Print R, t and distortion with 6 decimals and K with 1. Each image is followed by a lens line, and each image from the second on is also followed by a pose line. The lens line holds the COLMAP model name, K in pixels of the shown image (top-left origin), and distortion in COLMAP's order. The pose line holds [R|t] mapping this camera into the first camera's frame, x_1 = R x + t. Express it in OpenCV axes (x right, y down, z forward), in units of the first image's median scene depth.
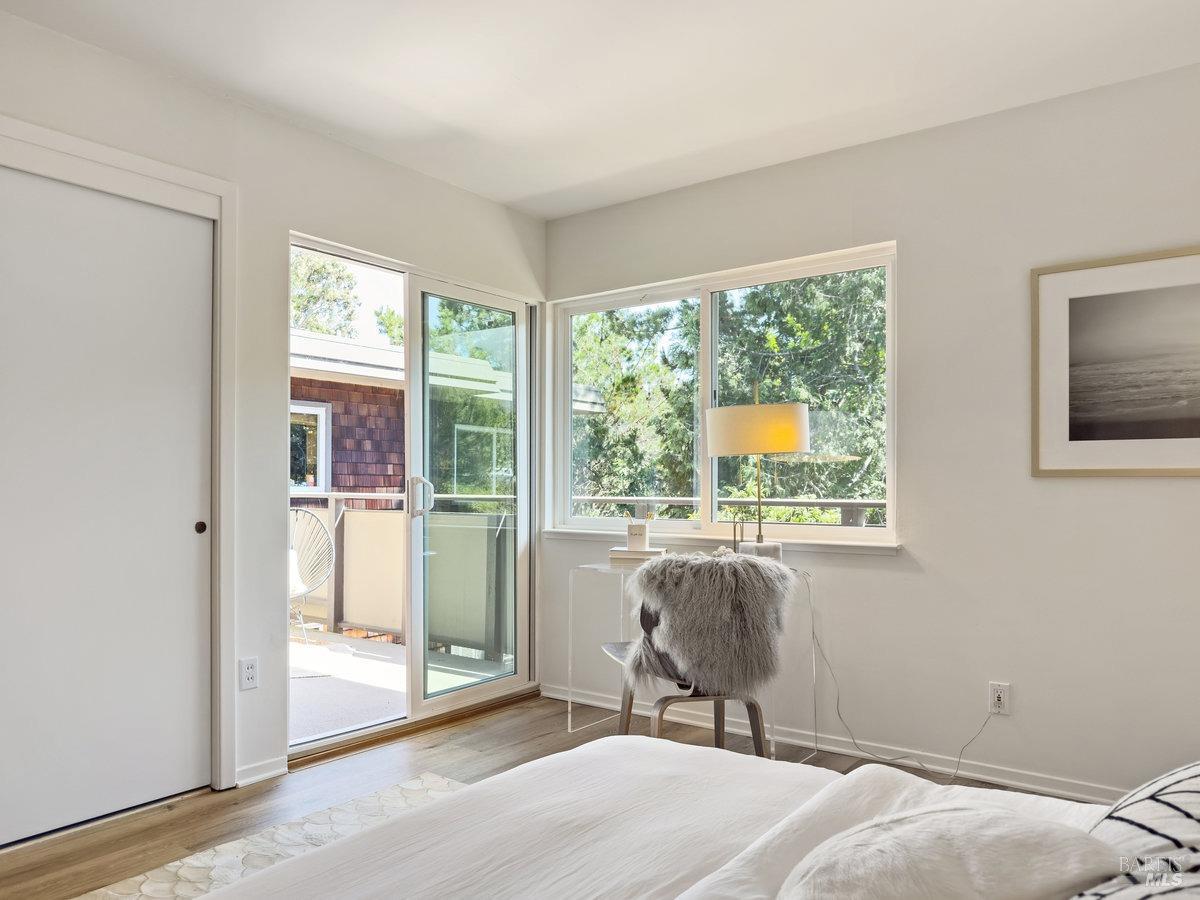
lens RADIAL K [[865.0, 0, 601.6], [0, 865.0, 481.3], [0, 0, 1]] dist [-0.001937, 0.000933]
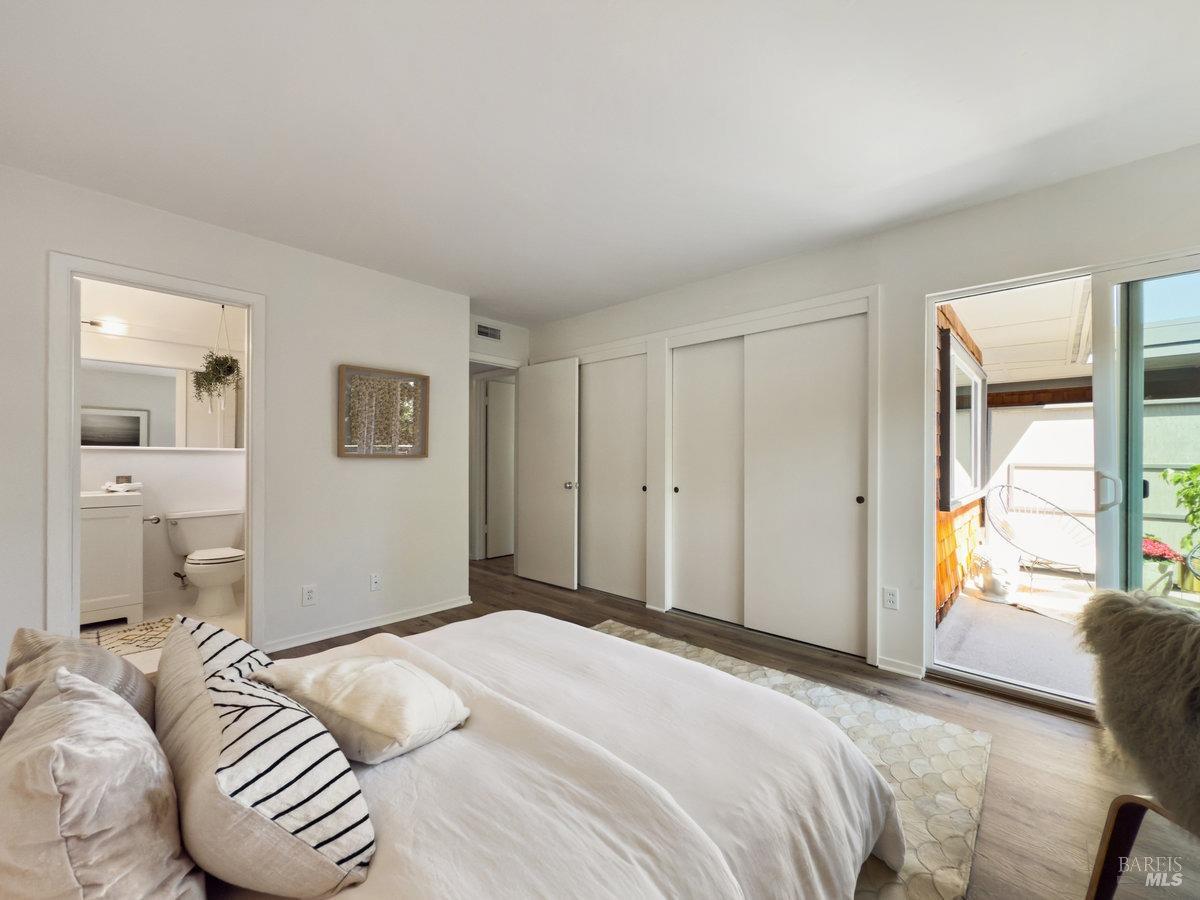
lens RADIAL K [[490.5, 0, 597.9], [0, 490.5, 452.5], [0, 0, 1]] dist [-0.000827, 0.000120]
pose [[-0.101980, -0.010453, -0.994731, 0.486421], [-0.001346, 0.999945, -0.010370, -0.025495], [0.994785, 0.000282, -0.101989, 0.544531]]
